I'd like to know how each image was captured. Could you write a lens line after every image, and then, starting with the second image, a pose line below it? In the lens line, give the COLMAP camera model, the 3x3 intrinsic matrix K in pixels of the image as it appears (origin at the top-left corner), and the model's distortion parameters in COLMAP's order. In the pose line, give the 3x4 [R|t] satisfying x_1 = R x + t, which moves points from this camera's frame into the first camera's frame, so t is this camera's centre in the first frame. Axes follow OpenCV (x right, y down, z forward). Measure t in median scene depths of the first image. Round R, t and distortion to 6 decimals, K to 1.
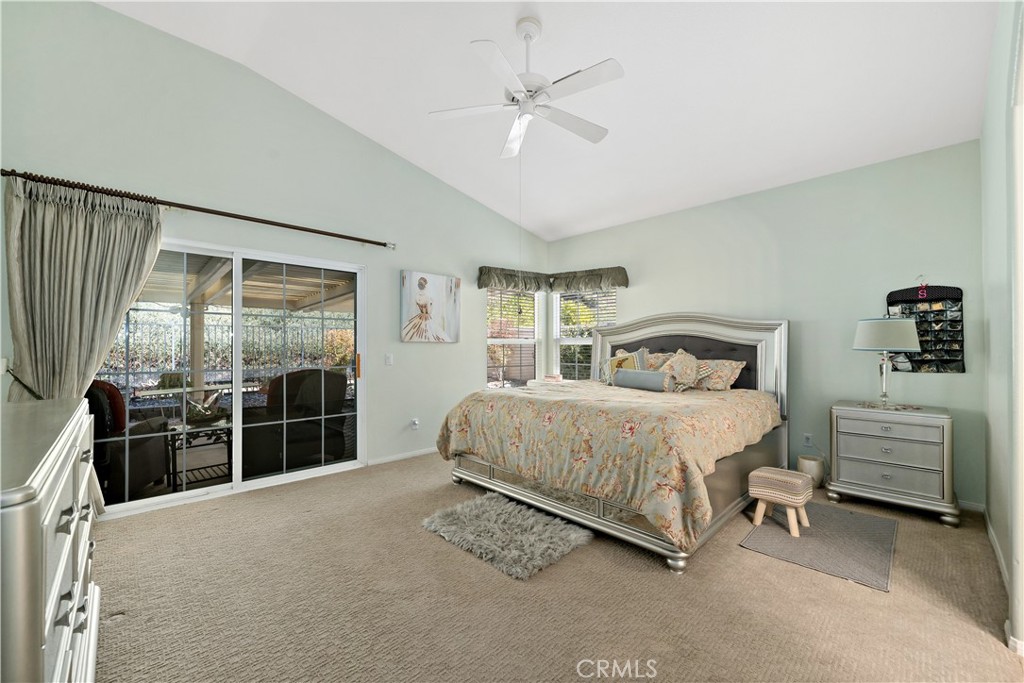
lens RADIAL K [[409.8, 0, 515.6], [0, 409.8, 343.9], [0, 0, 1]] dist [-0.002112, -0.000250]
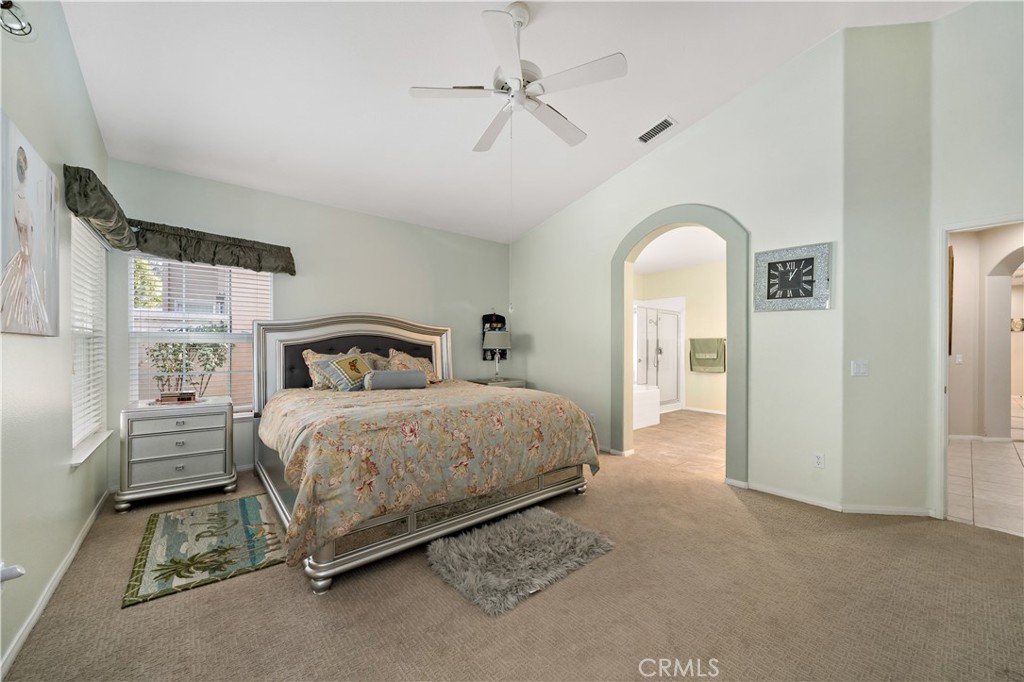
lens RADIAL K [[385.0, 0, 521.0], [0, 385.0, 345.5], [0, 0, 1]] dist [-0.006726, 0.000507]
pose [[0.066724, 0.002887, 0.997767, -0.671186], [-0.005904, 0.999979, -0.002499, 0.004580], [-0.997754, -0.005724, 0.066740, 0.720891]]
